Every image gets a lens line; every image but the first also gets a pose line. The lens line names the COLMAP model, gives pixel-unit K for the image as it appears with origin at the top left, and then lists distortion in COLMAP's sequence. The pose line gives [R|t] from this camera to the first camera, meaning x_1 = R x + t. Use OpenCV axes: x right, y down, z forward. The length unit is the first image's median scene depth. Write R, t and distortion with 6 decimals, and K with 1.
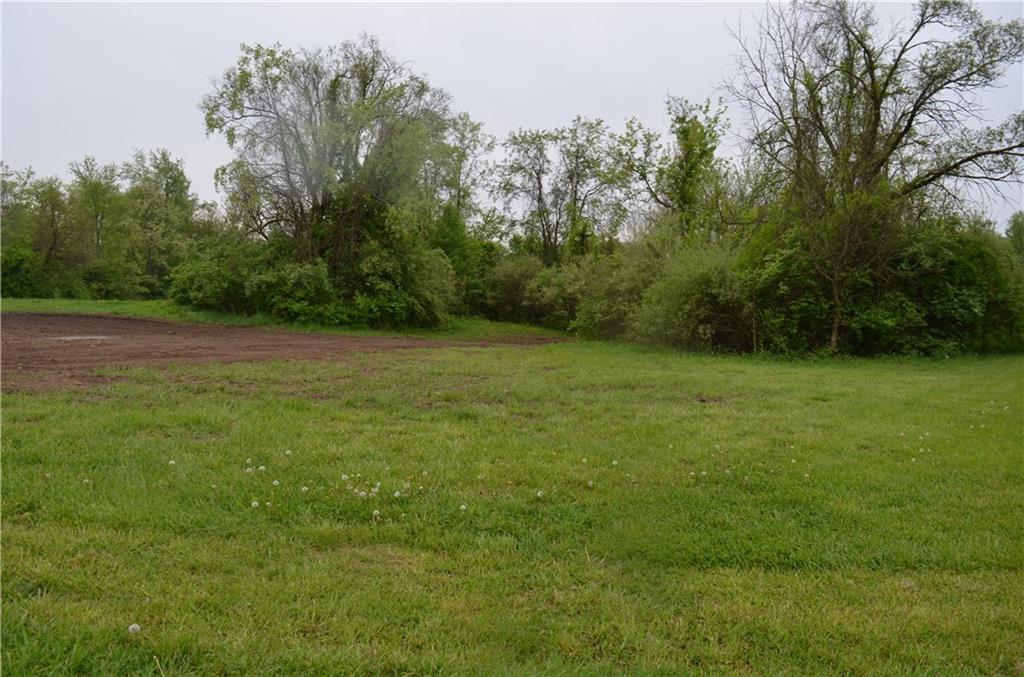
lens RADIAL K [[804.0, 0, 511.3], [0, 804.0, 338.9], [0, 0, 1]] dist [-0.095066, 0.023114]
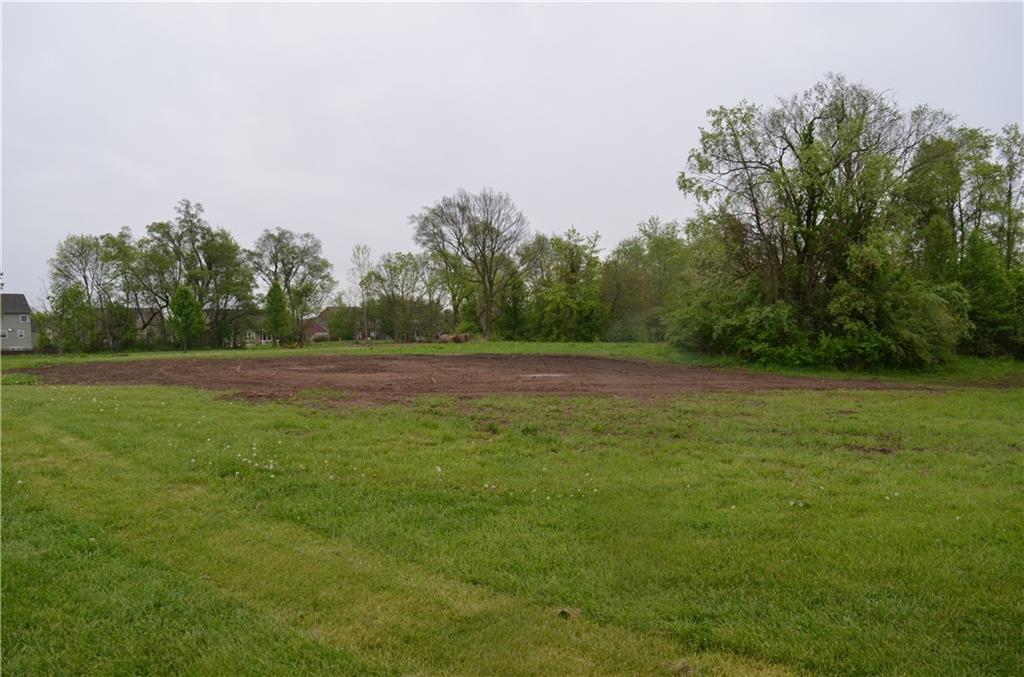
lens RADIAL K [[804.0, 0, 505.6], [0, 804.0, 337.5], [0, 0, 1]] dist [-0.095066, 0.023114]
pose [[0.733908, -0.018443, -0.678998, 0.183570], [-0.017136, 0.998810, -0.045652, -0.001127], [0.679032, 0.045140, 0.732719, 0.010858]]
